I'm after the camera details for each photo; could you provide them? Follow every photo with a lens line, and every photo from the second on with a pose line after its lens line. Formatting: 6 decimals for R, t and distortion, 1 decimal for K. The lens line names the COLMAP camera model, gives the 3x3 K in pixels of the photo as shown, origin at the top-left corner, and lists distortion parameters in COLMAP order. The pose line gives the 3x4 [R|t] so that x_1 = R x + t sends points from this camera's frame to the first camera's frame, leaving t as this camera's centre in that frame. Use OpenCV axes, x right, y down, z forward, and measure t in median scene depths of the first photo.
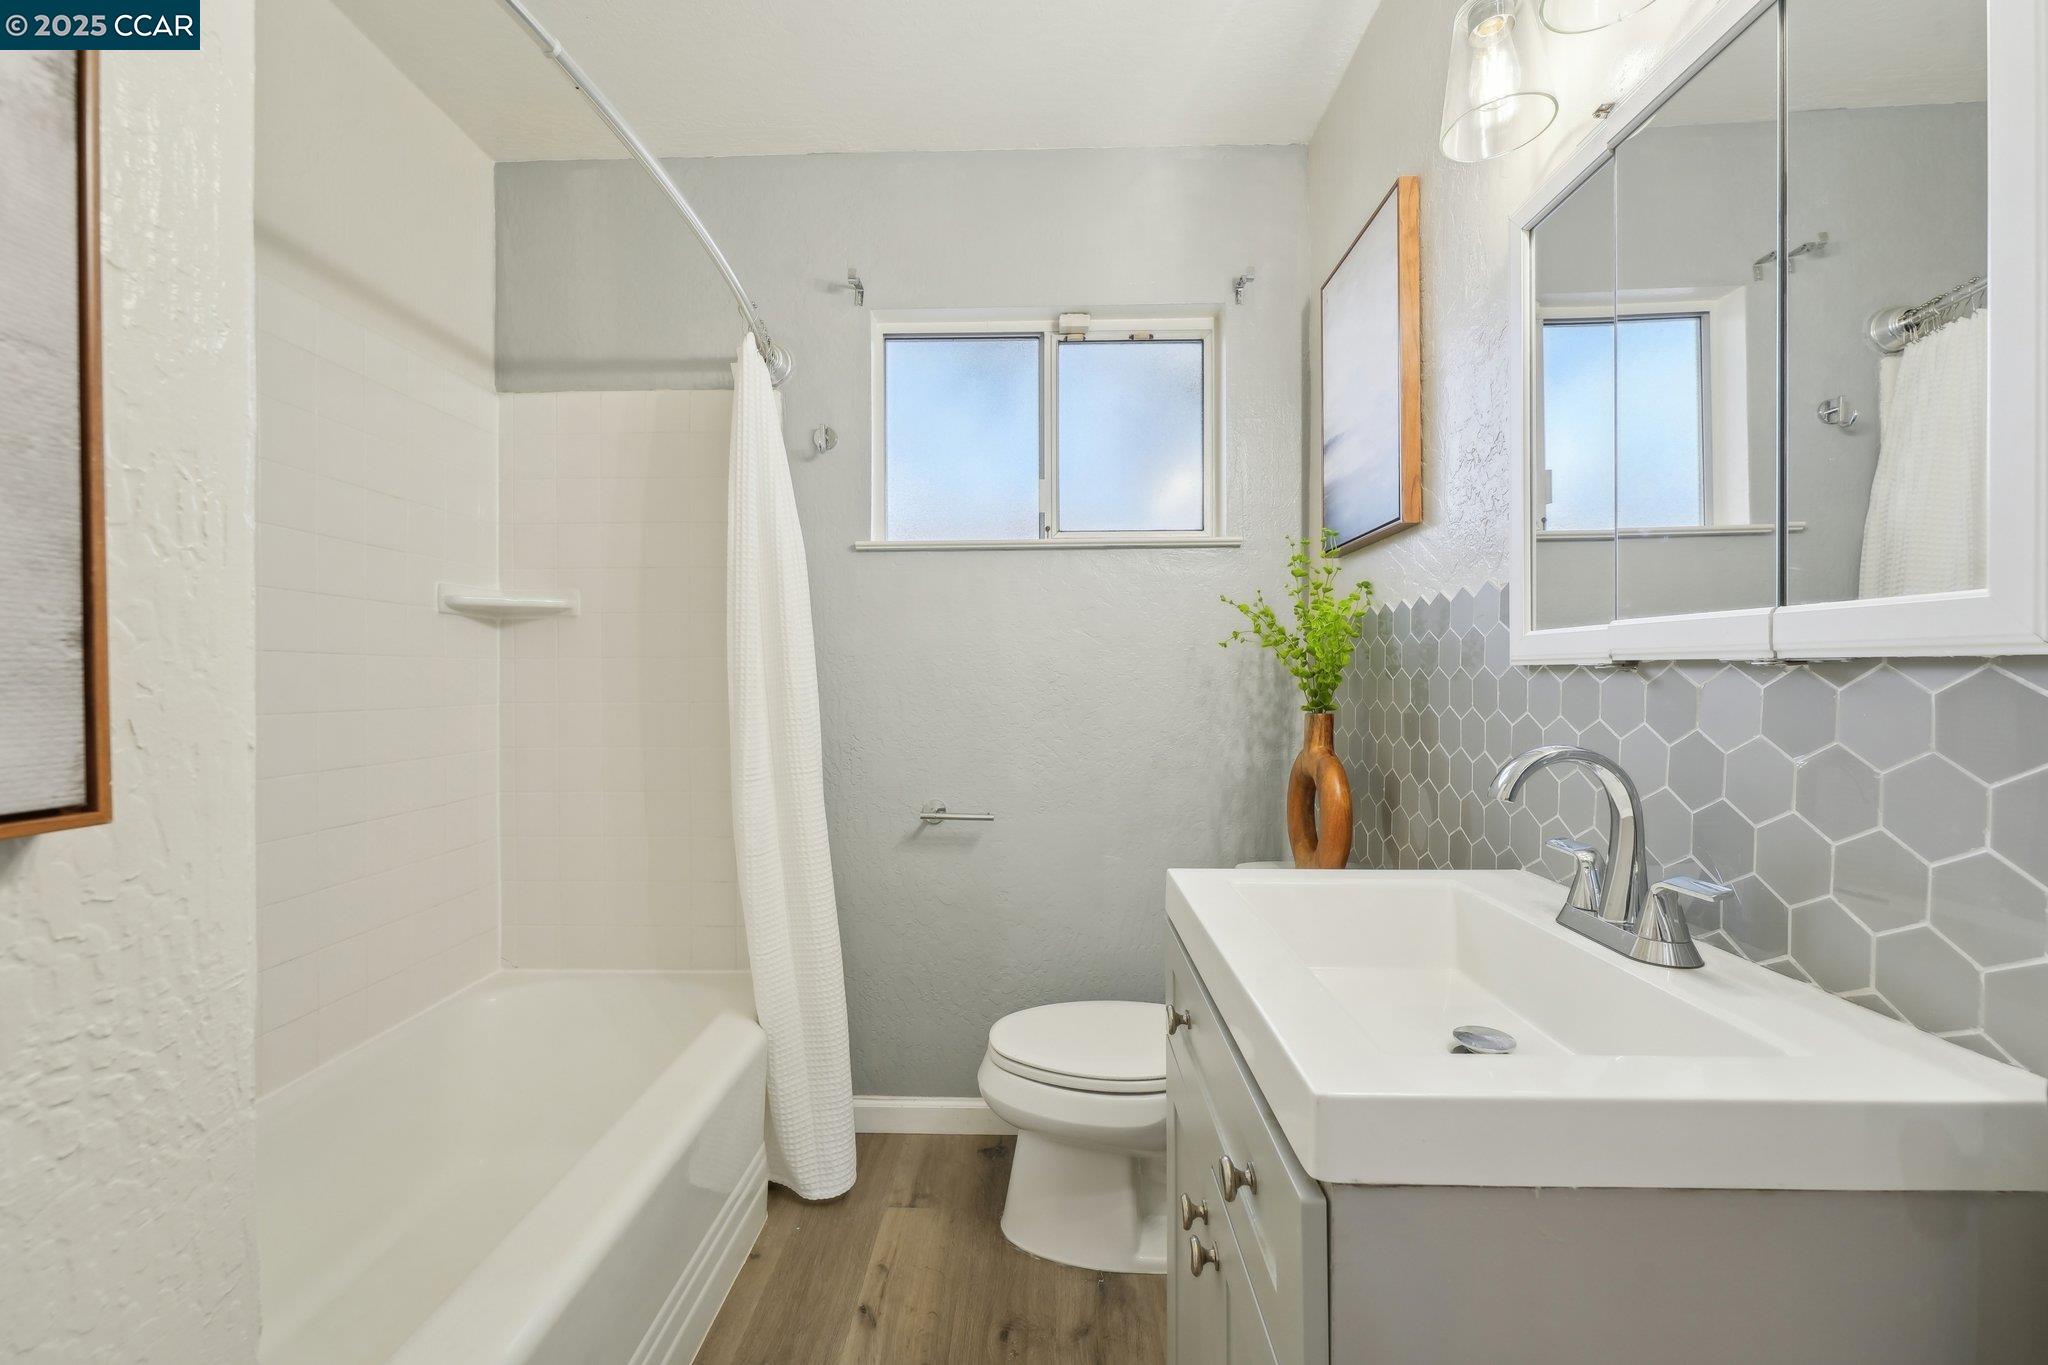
lens RADIAL K [[833.5, 0, 1019.0], [0, 833.5, 686.6], [0, 0, 1]] dist [-0.002210, -0.000210]
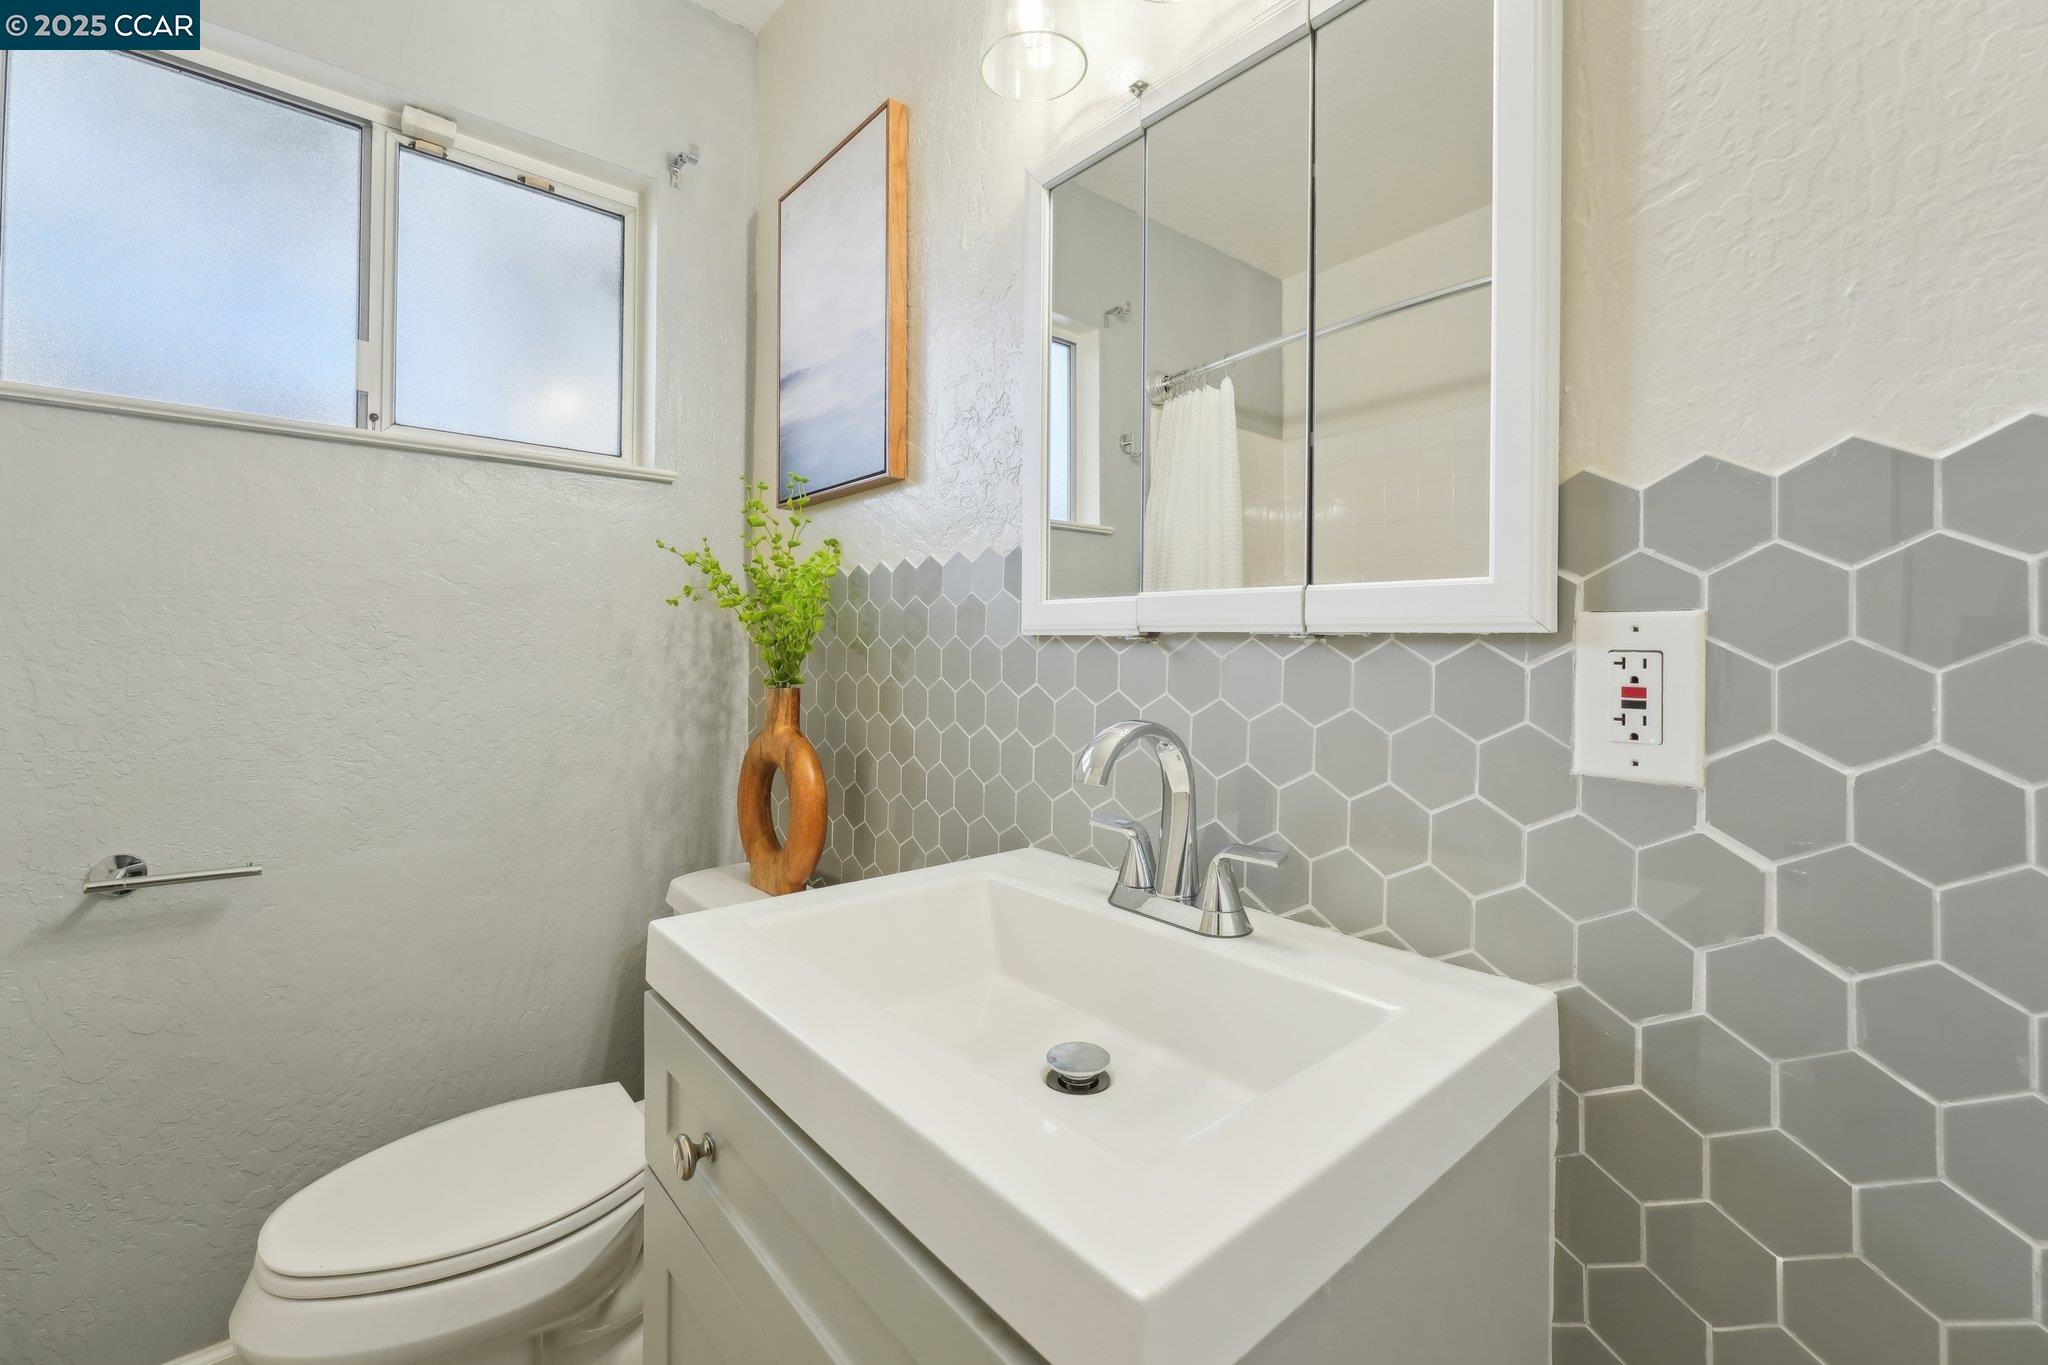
lens RADIAL K [[856.1, 0, 1021.8], [0, 856.1, 642.6], [0, 0, 1]] dist [-0.002000, -0.000231]
pose [[0.737662, 0.015098, 0.675001, -0.059011], [-0.004311, 0.999835, -0.017652, 0.000312], [-0.675156, 0.010111, 0.737605, 0.214211]]
